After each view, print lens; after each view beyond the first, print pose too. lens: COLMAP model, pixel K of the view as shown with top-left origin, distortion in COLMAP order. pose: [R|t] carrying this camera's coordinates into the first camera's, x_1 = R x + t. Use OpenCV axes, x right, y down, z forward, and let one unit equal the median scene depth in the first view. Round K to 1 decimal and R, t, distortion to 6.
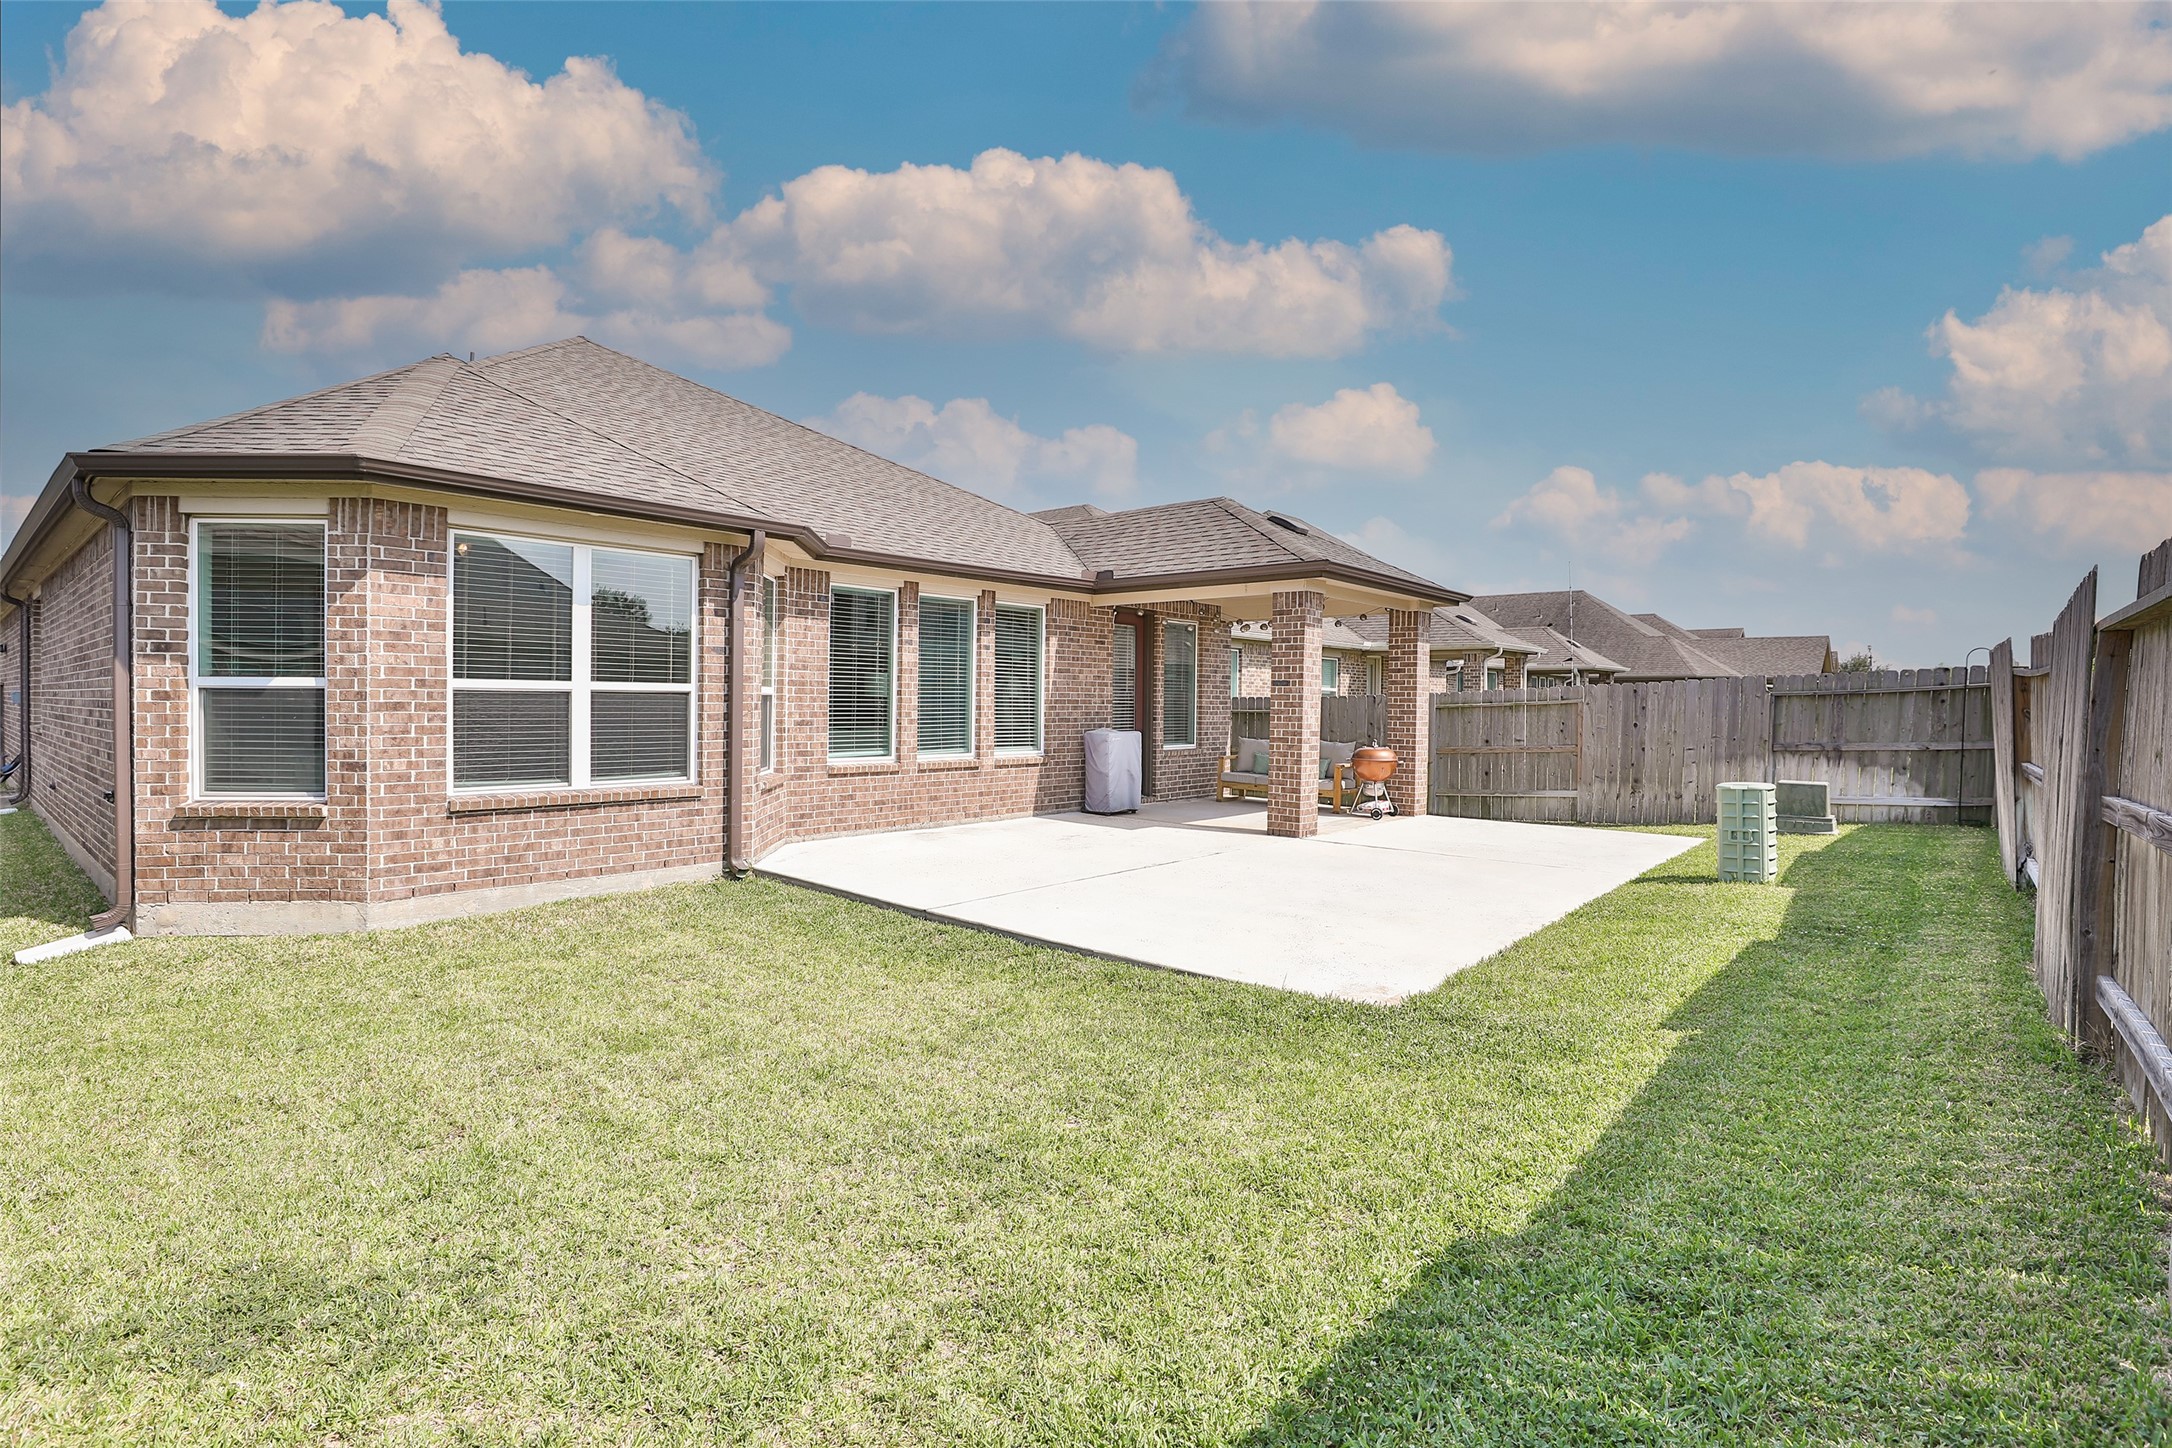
lens RADIAL K [[1041.2, 0, 1082.4], [0, 1041.2, 720.5], [0, 0, 1]] dist [0.000276, 0.000022]
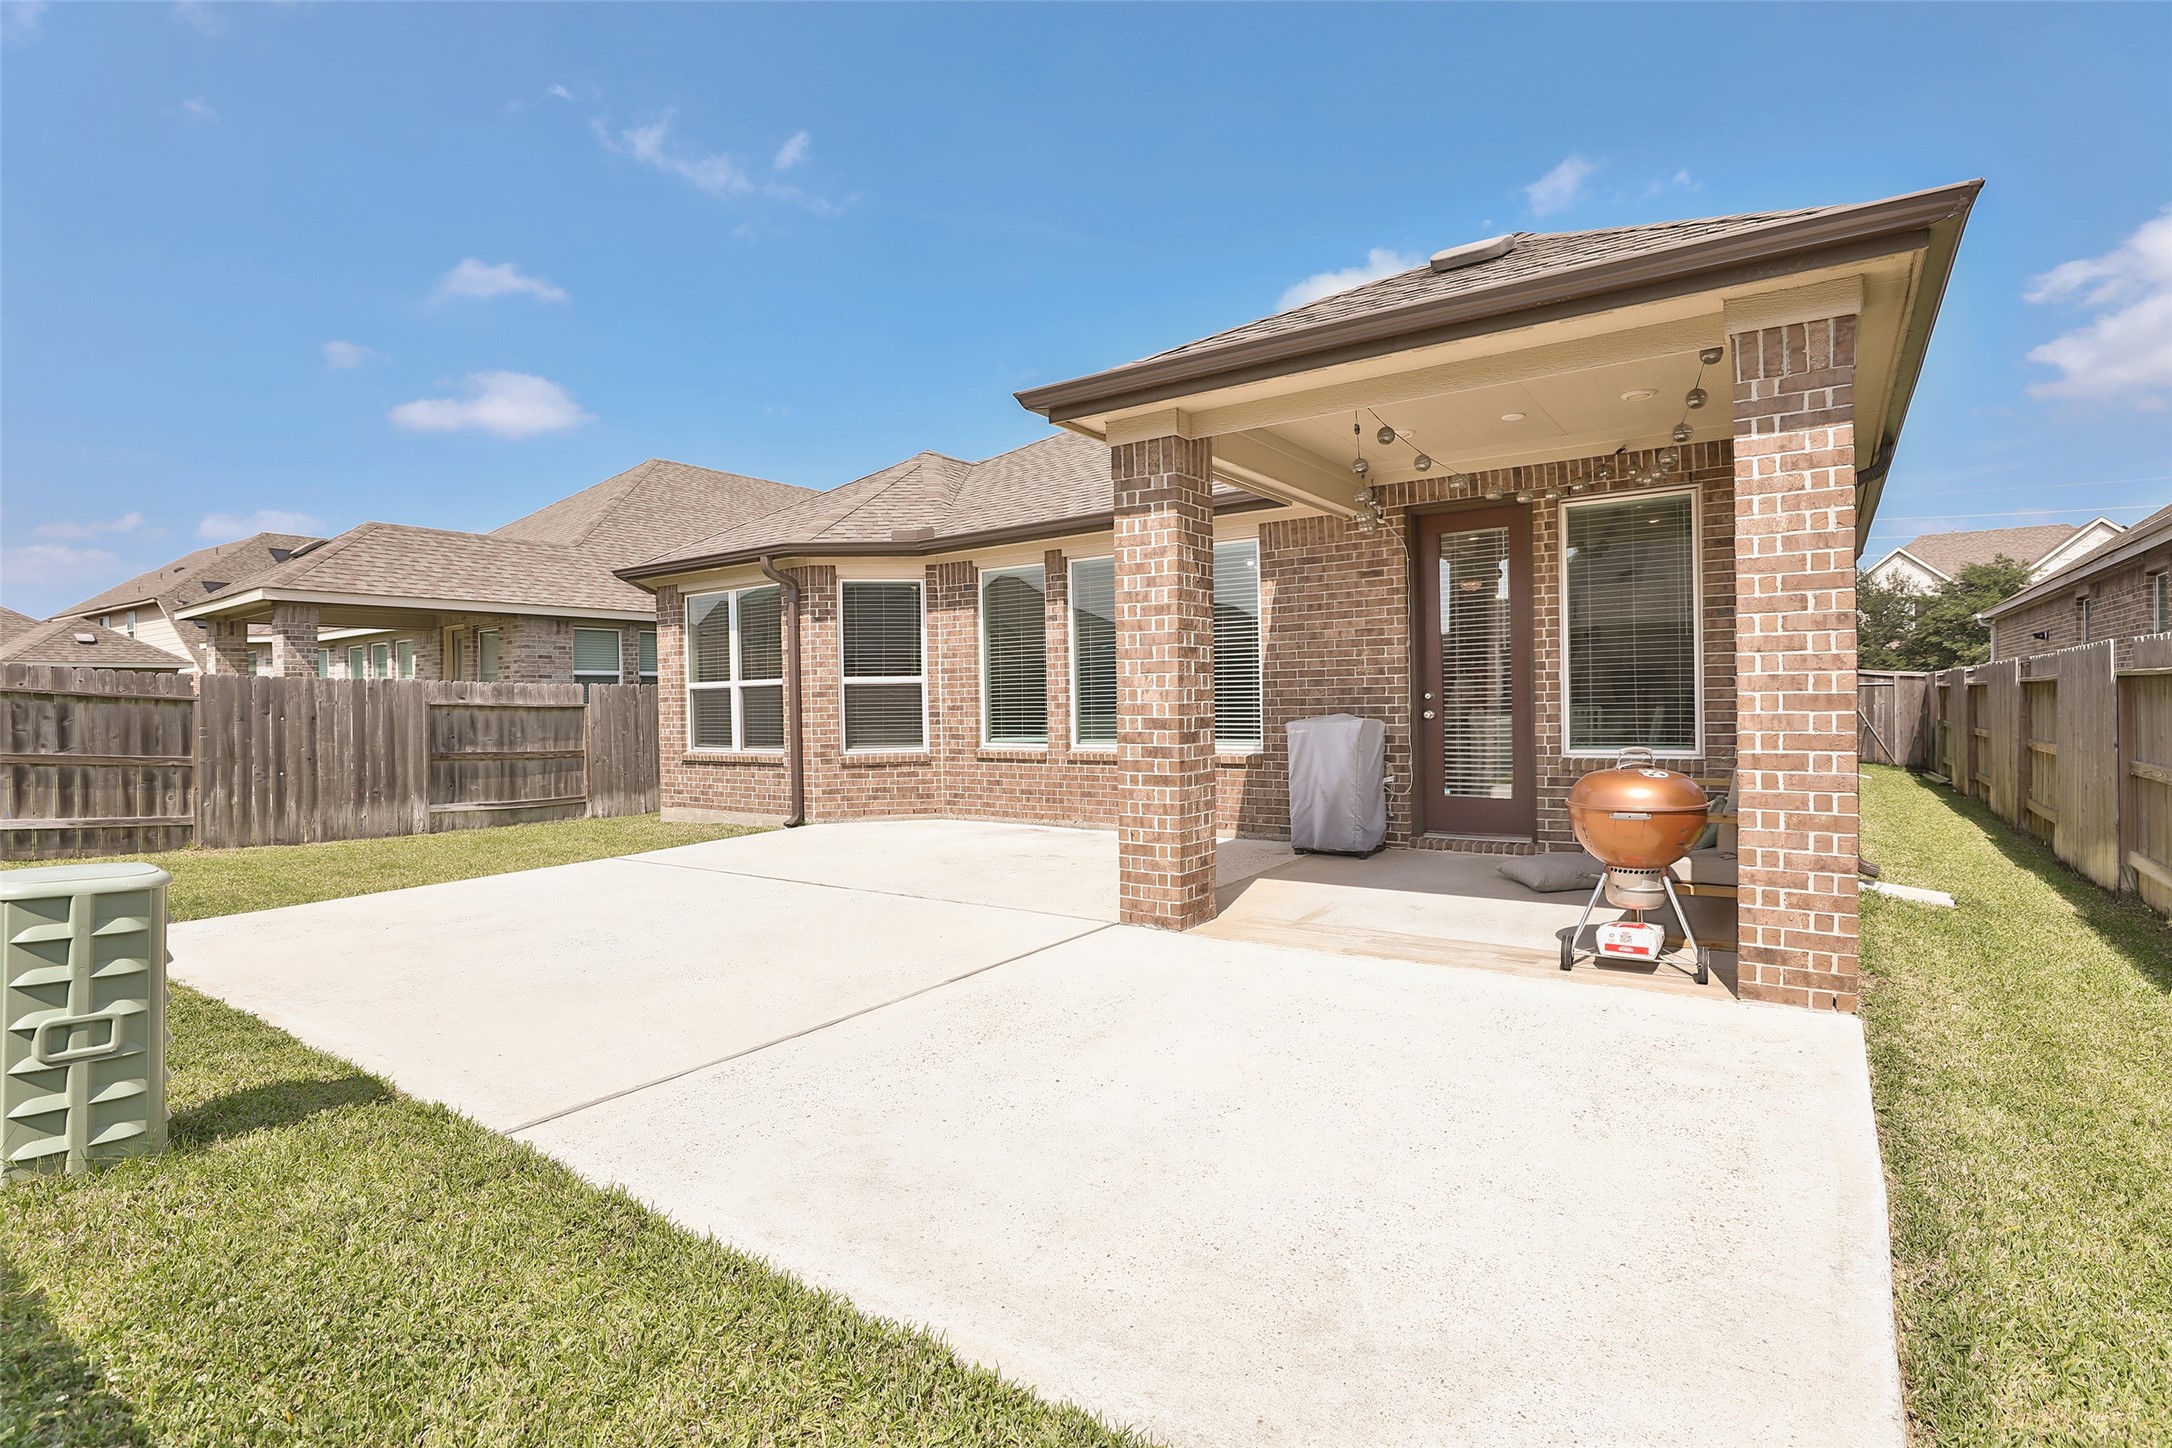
lens RADIAL K [[1048.1, 0, 1094.8], [0, 1048.1, 712.4], [0, 0, 1]] dist [-0.044486, 0.012478]
pose [[0.106225, -0.002089, -0.994340, 0.972527], [0.002199, 0.999996, -0.001866, 0.010935], [0.994340, -0.001989, 0.106229, 1.233551]]
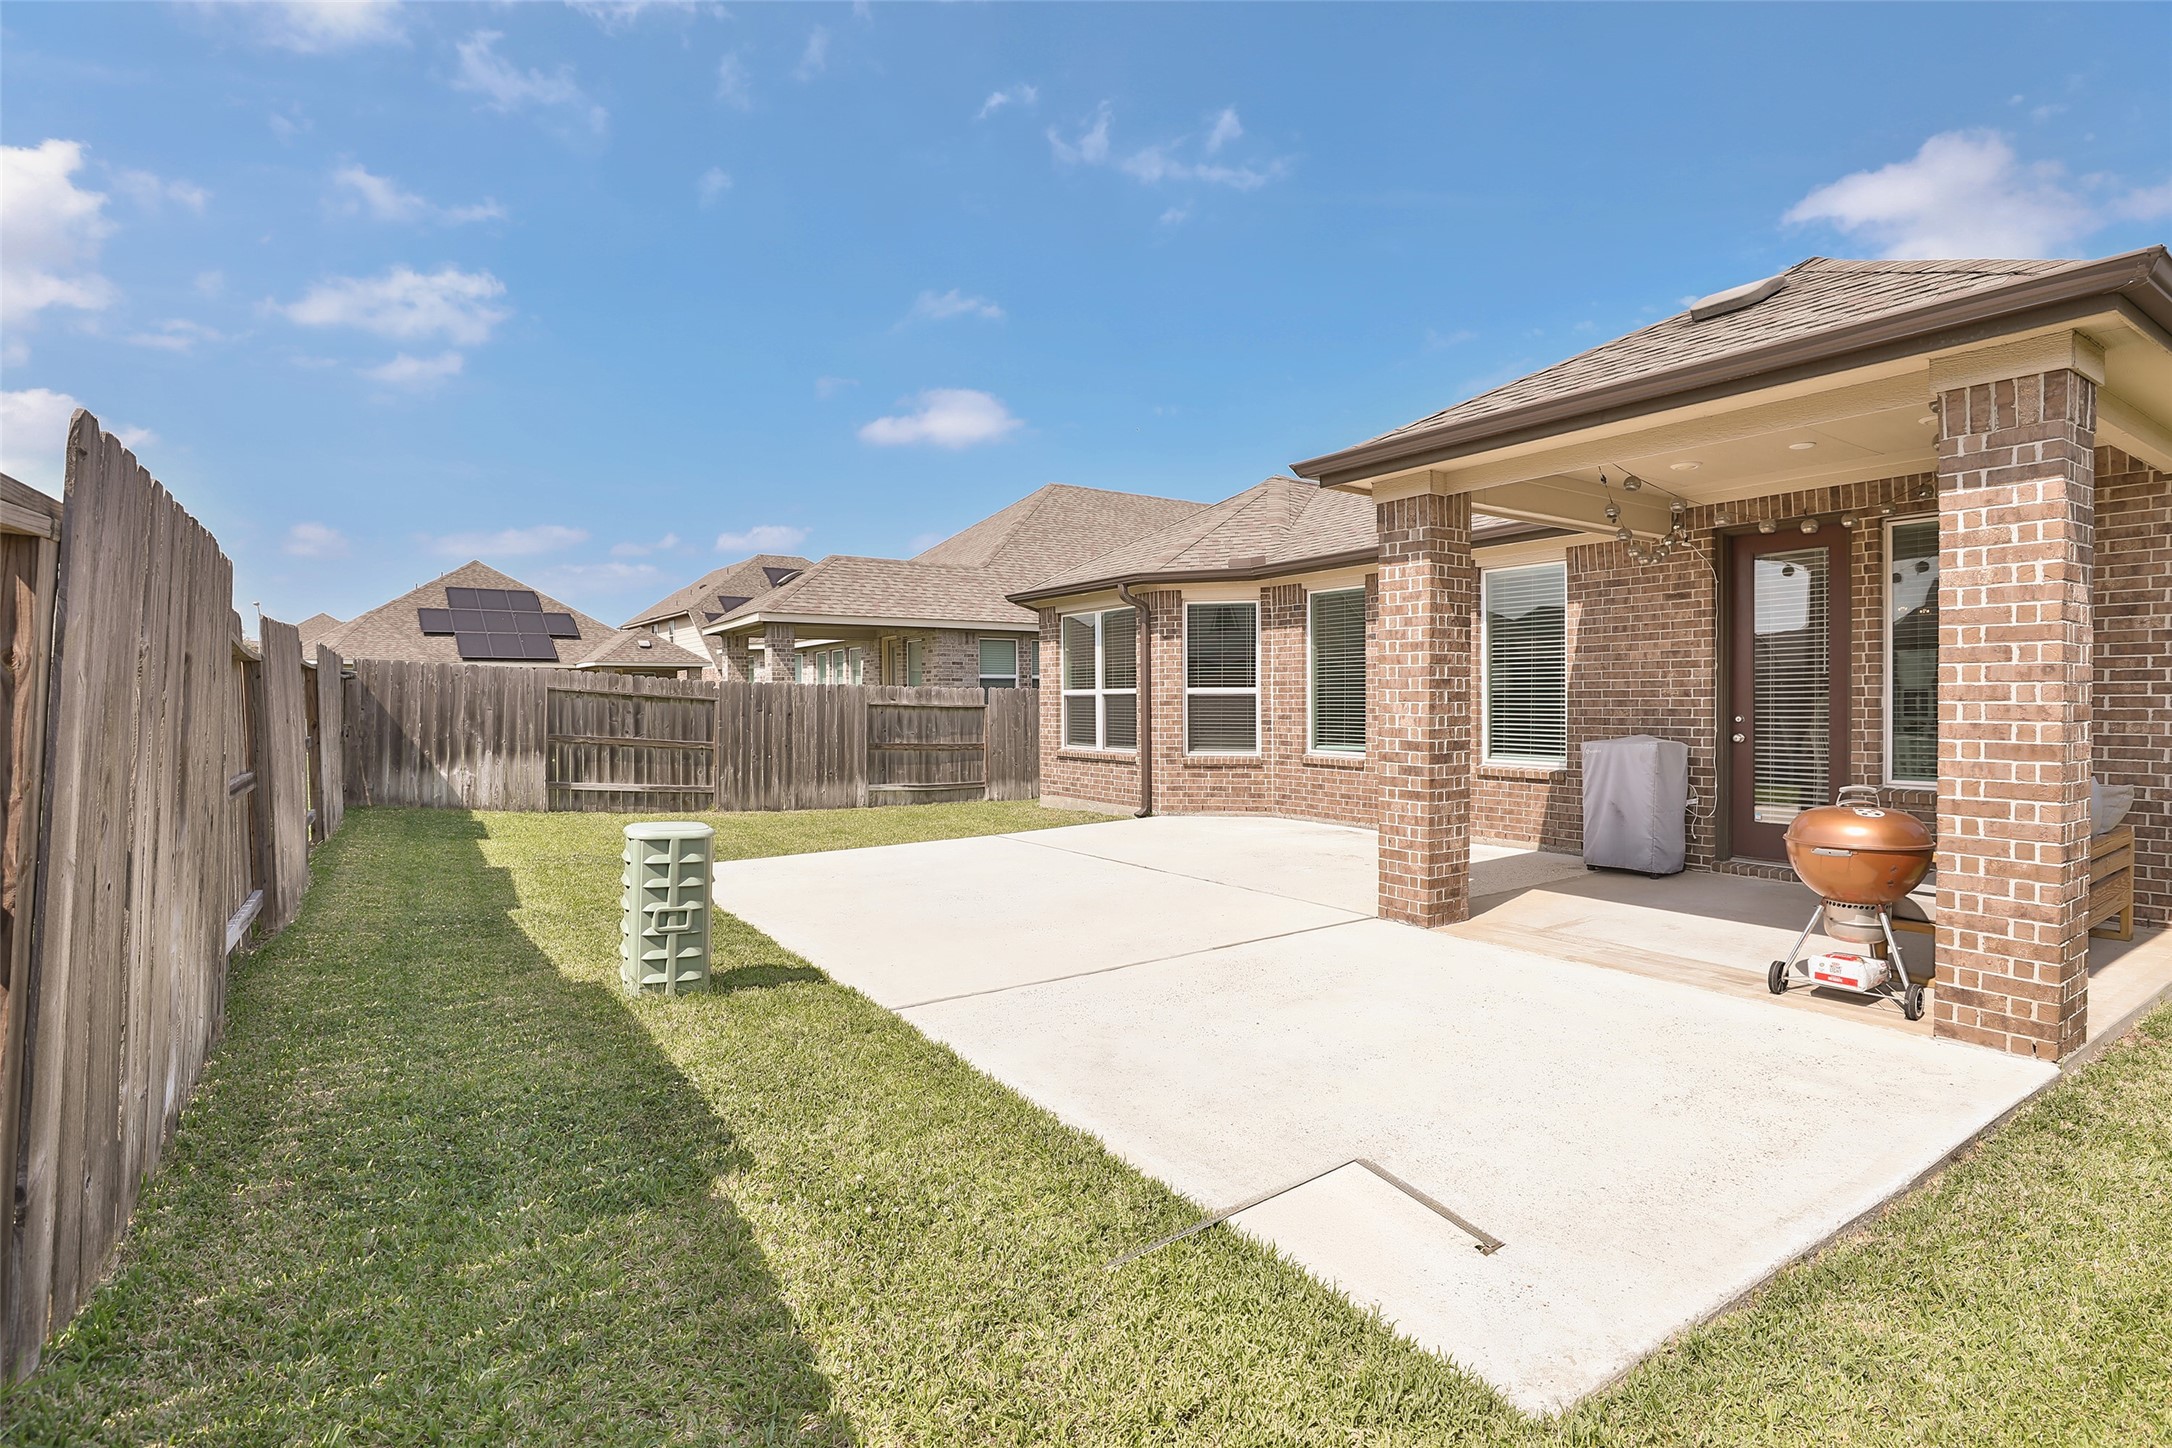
lens RADIAL K [[1048.1, 0, 1094.2], [0, 1048.1, 704.5], [0, 0, 1]] dist [-0.044486, 0.012478]
pose [[-0.259715, -0.004715, -0.965674, 1.109406], [-0.014662, 0.999892, -0.000939, -0.009169], [0.965574, 0.013915, -0.259756, 1.318340]]
